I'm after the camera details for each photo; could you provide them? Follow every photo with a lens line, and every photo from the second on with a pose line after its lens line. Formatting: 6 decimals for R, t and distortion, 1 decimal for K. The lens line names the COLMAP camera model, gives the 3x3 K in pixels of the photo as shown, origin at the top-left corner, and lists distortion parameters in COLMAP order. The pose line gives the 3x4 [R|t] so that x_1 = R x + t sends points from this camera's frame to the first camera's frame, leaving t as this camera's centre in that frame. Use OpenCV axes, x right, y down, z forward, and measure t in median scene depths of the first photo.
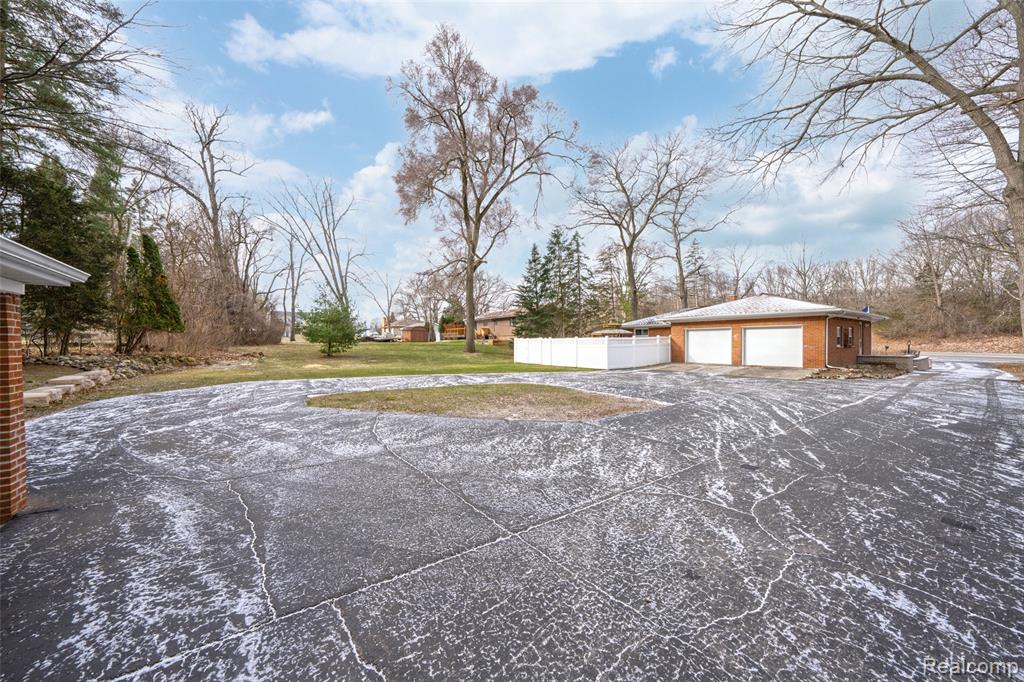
lens RADIAL K [[353.2, 0, 512.0], [0, 353.2, 341.0], [0, 0, 1]] dist [-0.022104, 0.005484]
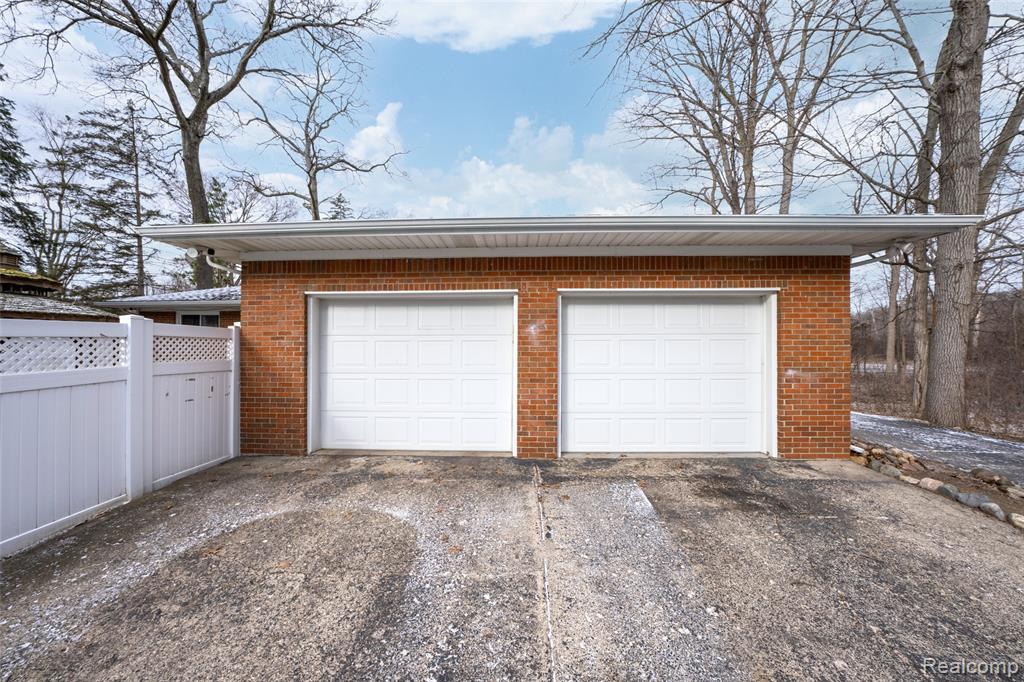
lens RADIAL K [[353.2, 0, 512.0], [0, 353.2, 341.0], [0, 0, 1]] dist [-0.022104, 0.005484]
pose [[0.585067, 0.008061, 0.810945, 0.390416], [-0.006118, 0.999966, -0.005526, -0.004633], [-0.810962, -0.001728, 0.585096, 0.776427]]
